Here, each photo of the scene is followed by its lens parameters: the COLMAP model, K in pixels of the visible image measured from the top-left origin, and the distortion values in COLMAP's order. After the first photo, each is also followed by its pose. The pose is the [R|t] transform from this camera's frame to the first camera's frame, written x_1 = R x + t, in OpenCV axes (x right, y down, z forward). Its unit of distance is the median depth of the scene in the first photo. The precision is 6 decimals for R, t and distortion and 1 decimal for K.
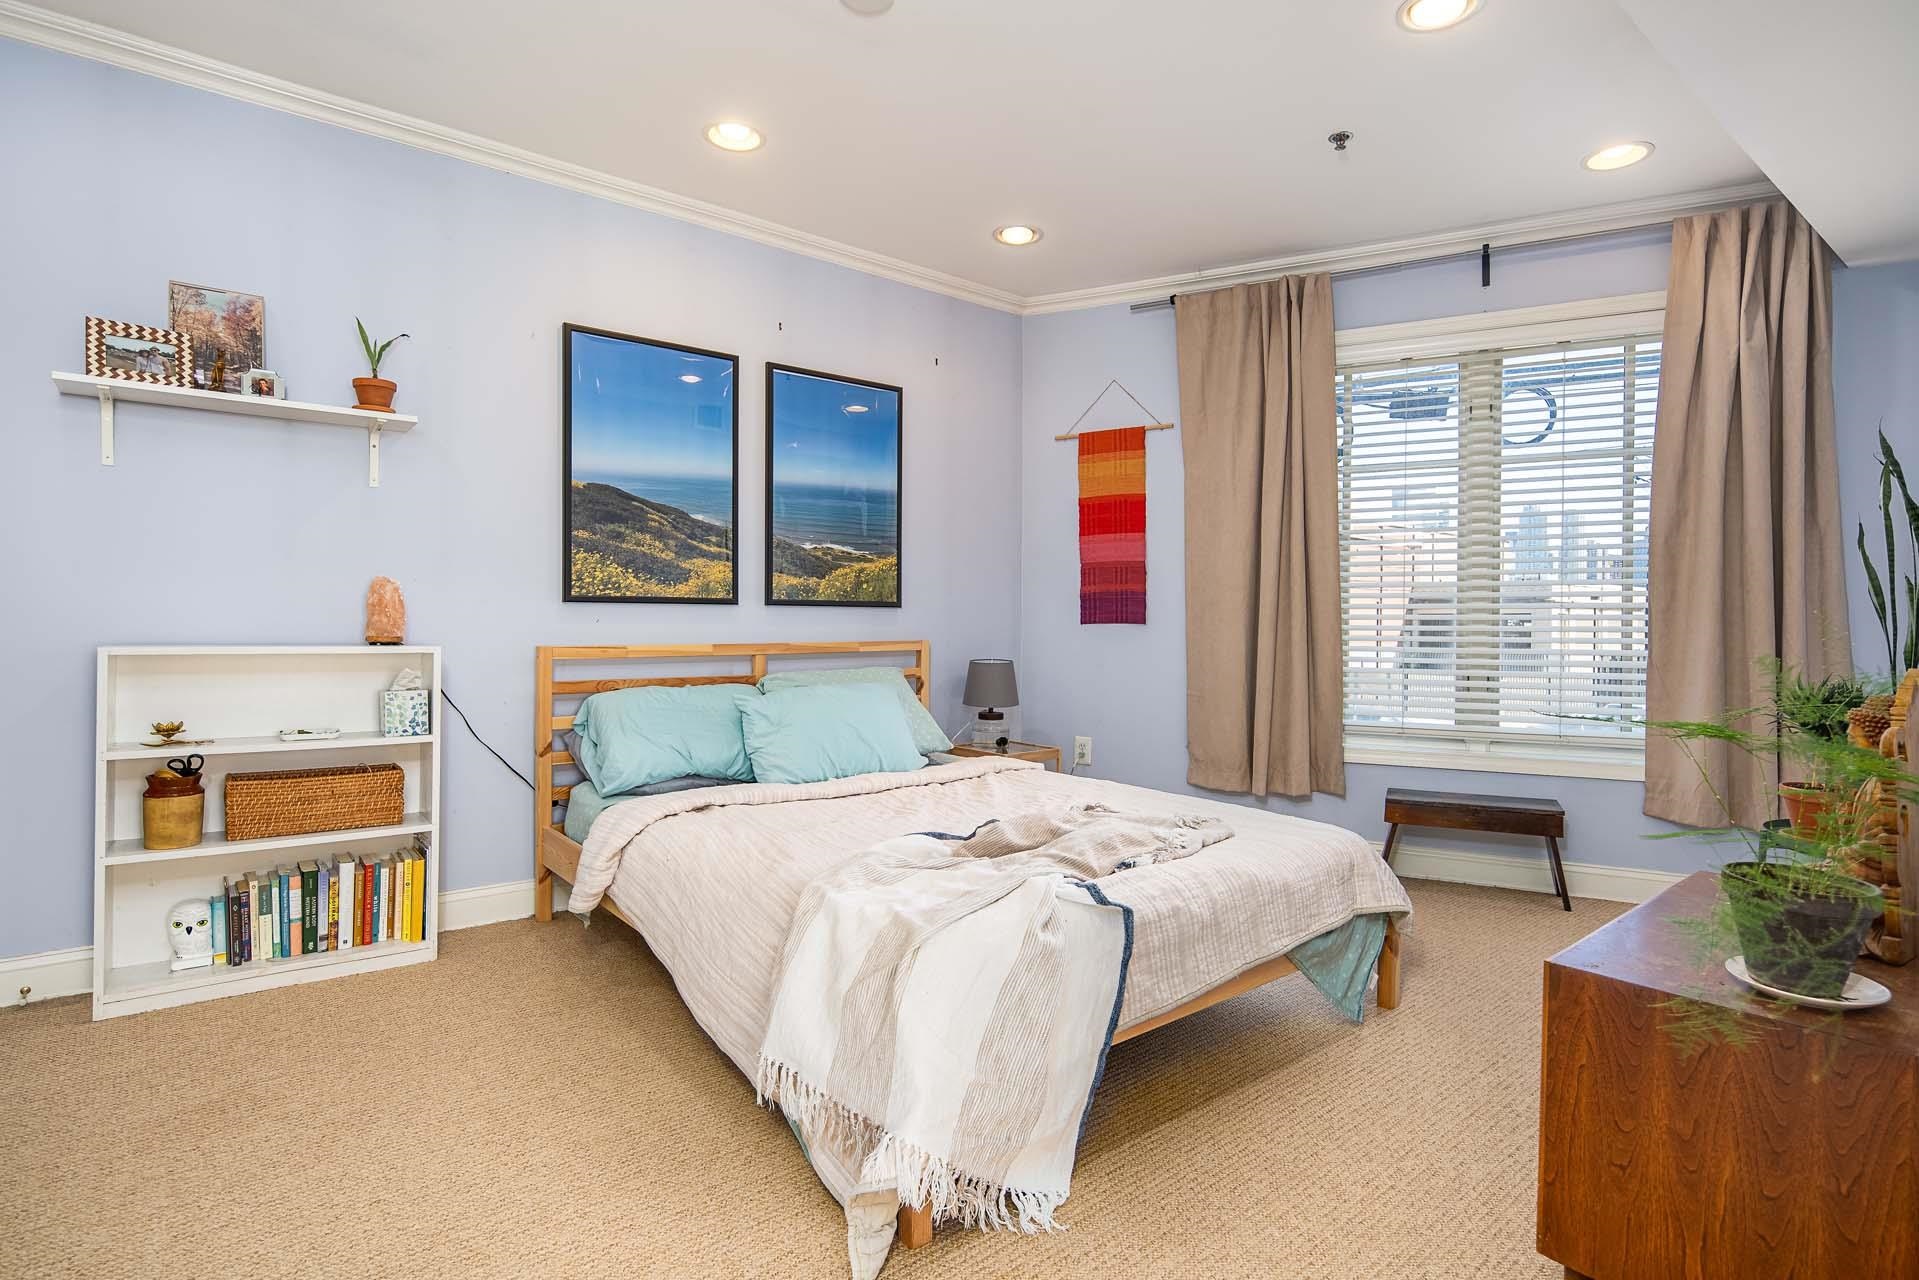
lens RADIAL K [[957.5, 0, 966.1], [0, 957.5, 617.7], [0, 0, 1]] dist [0.000282, -0.000149]
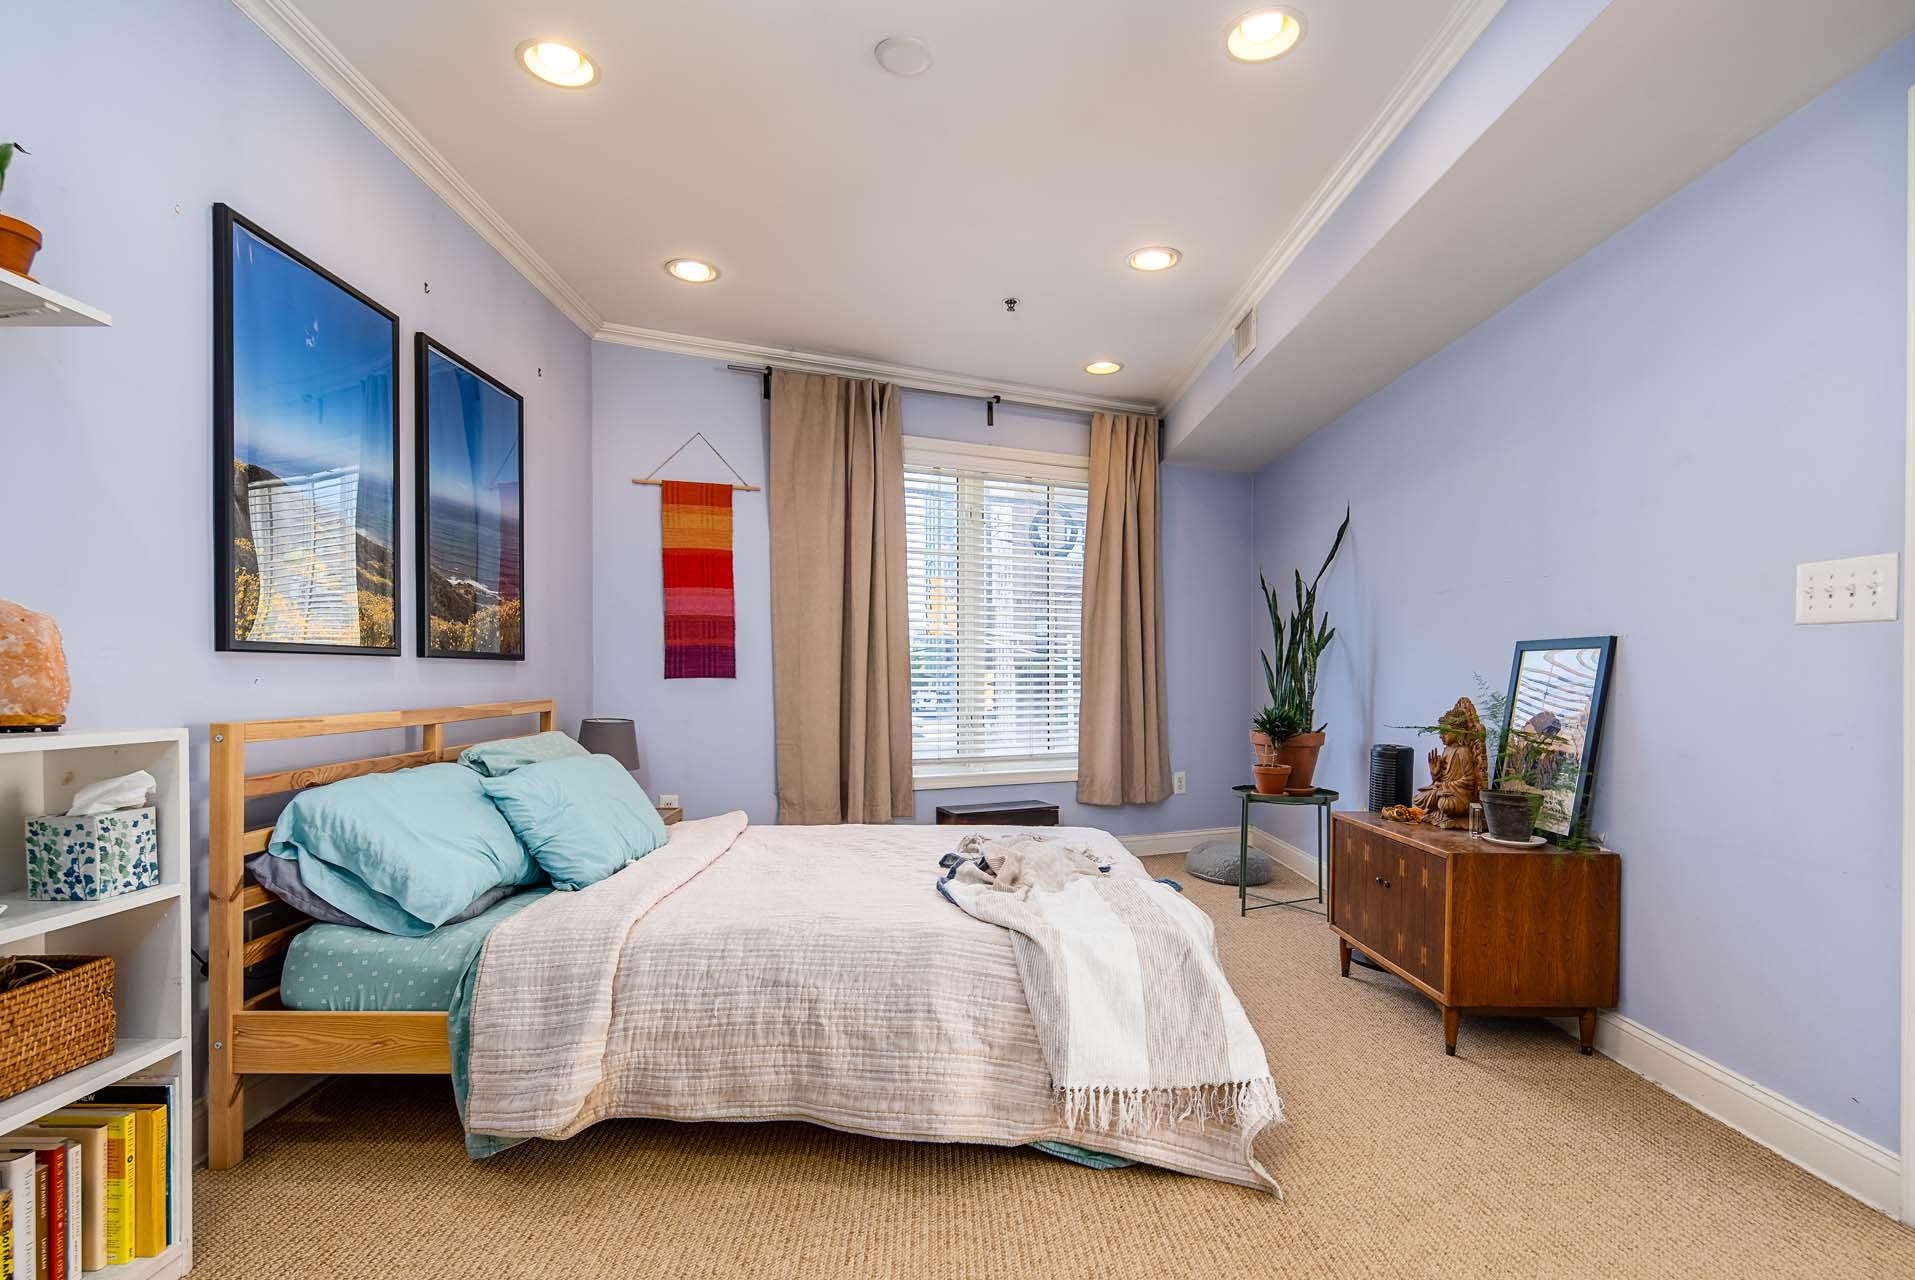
lens RADIAL K [[943.8, 0, 961.7], [0, 943.8, 672.1], [0, 0, 1]] dist [-0.002372, -0.000588]
pose [[0.618977, -0.002530, 0.785405, -0.538208], [-0.001603, 0.999989, 0.004484, -0.005628], [-0.785407, -0.004034, 0.618966, 0.214741]]
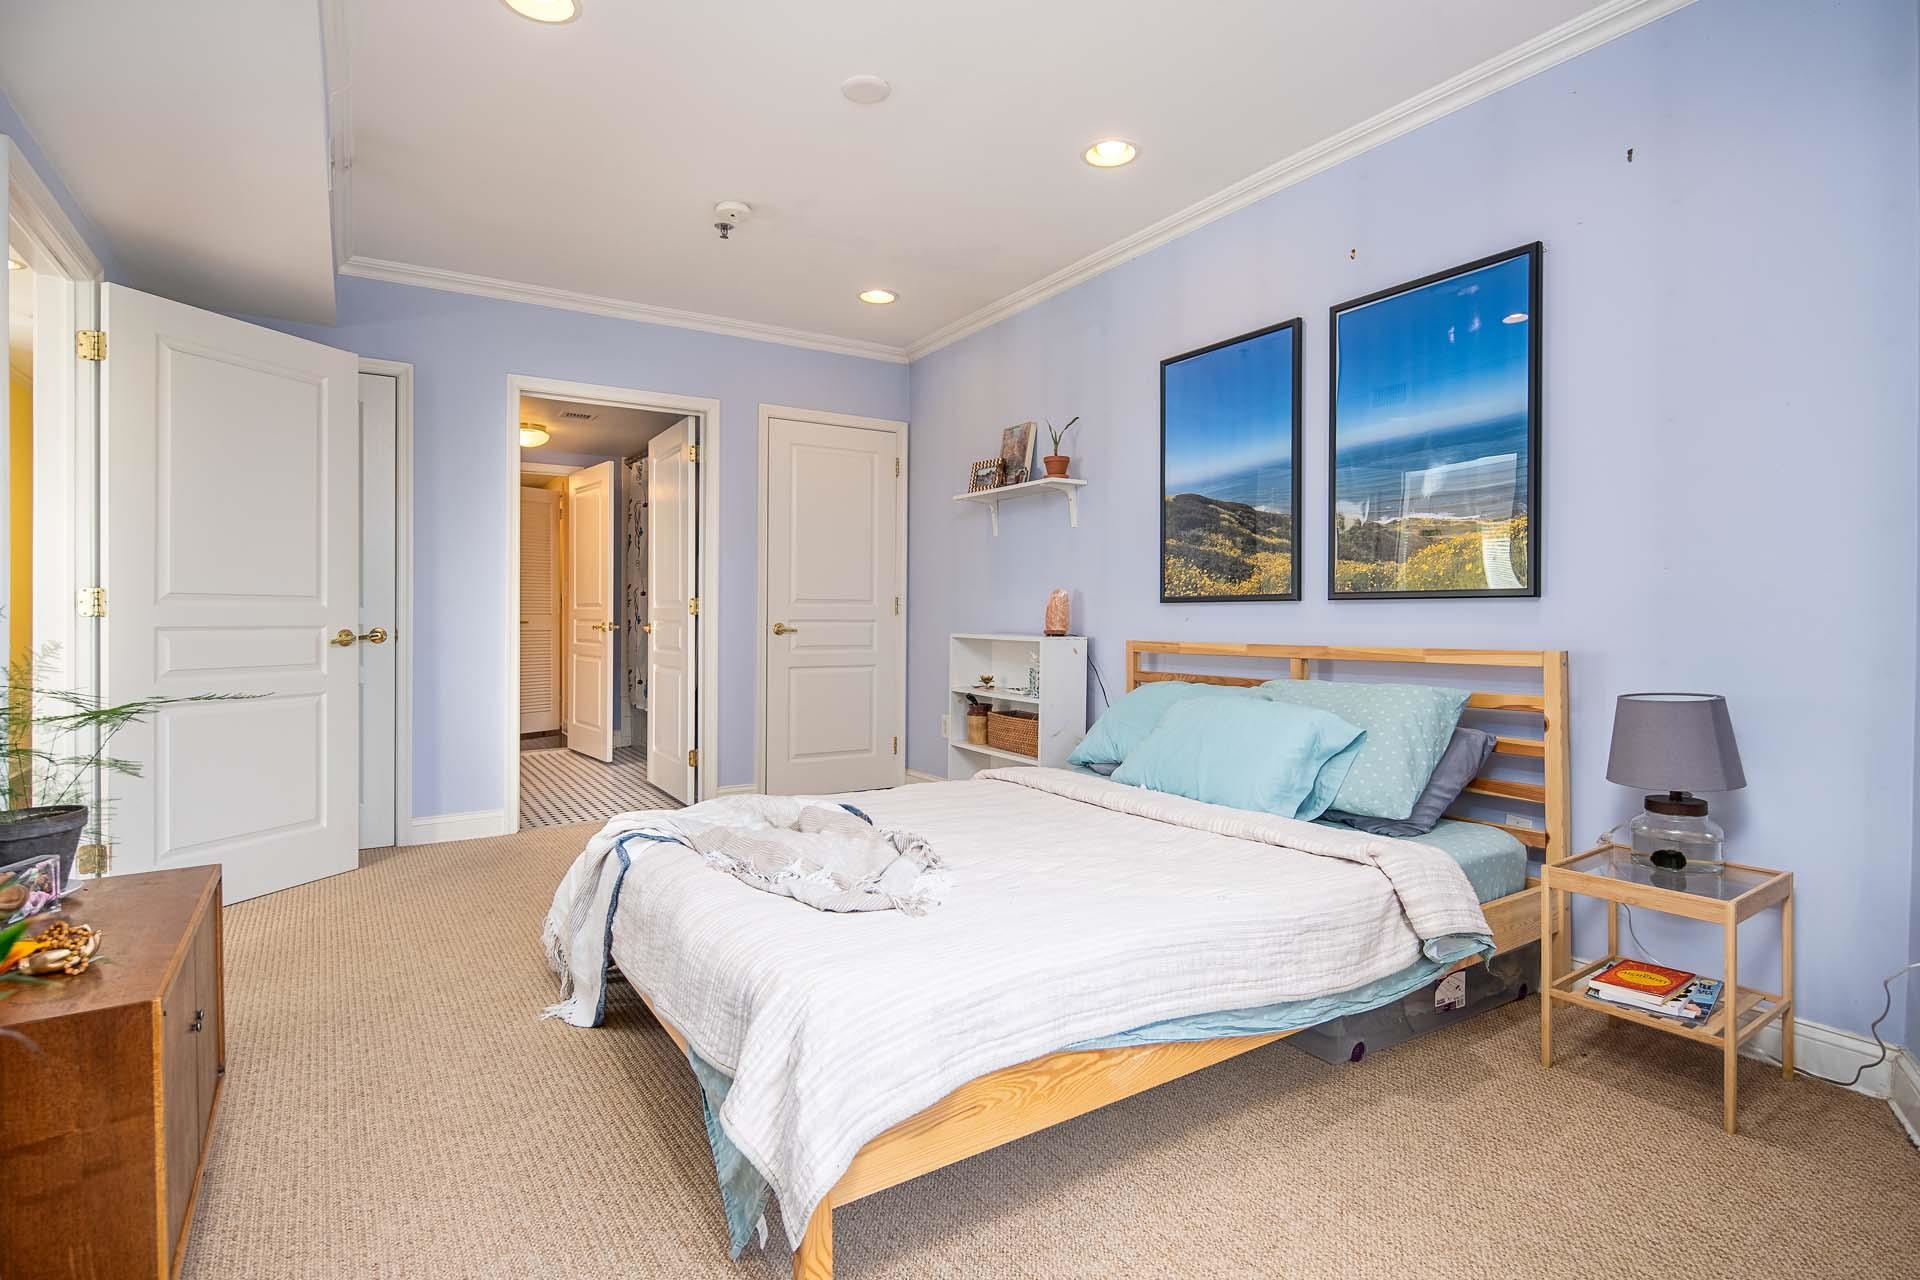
lens RADIAL K [[958.0, 0, 966.6], [0, 958.0, 617.7], [0, 0, 1]] dist [0.000282, -0.000149]
pose [[-0.106698, -0.002447, -0.994288, 0.667842], [0.006278, 0.999975, -0.003135, 0.003182], [0.994272, -0.006577, -0.106680, 0.787525]]
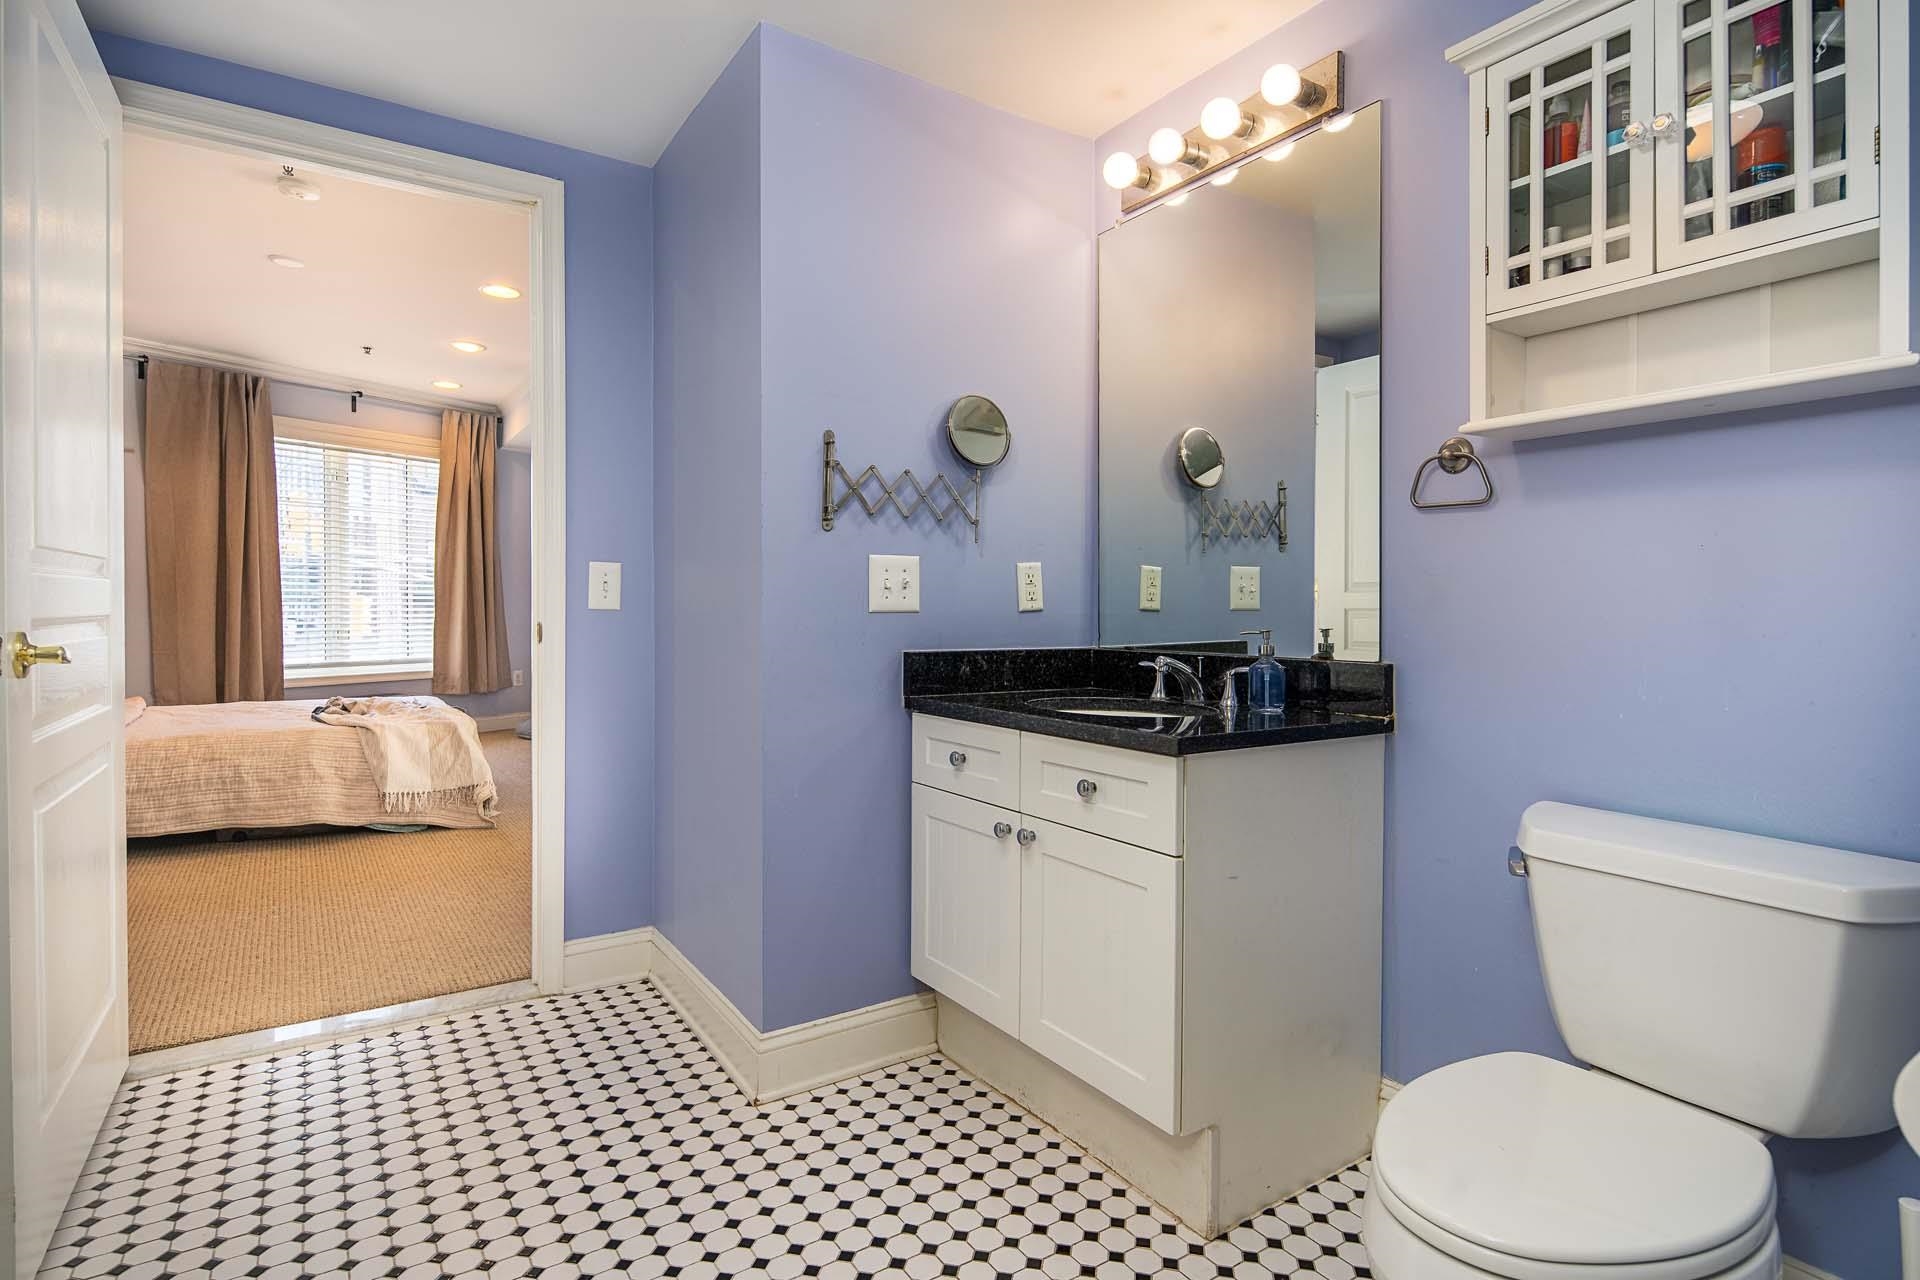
lens RADIAL K [[958.0, 0, 966.6], [0, 958.0, 617.7], [0, 0, 1]] dist [0.000282, -0.000149]
pose [[0.081468, -0.019651, 0.996482, -1.181123], [-0.012497, 0.999707, 0.020737, -0.014050], [-0.996598, -0.014143, 0.081199, -0.296063]]
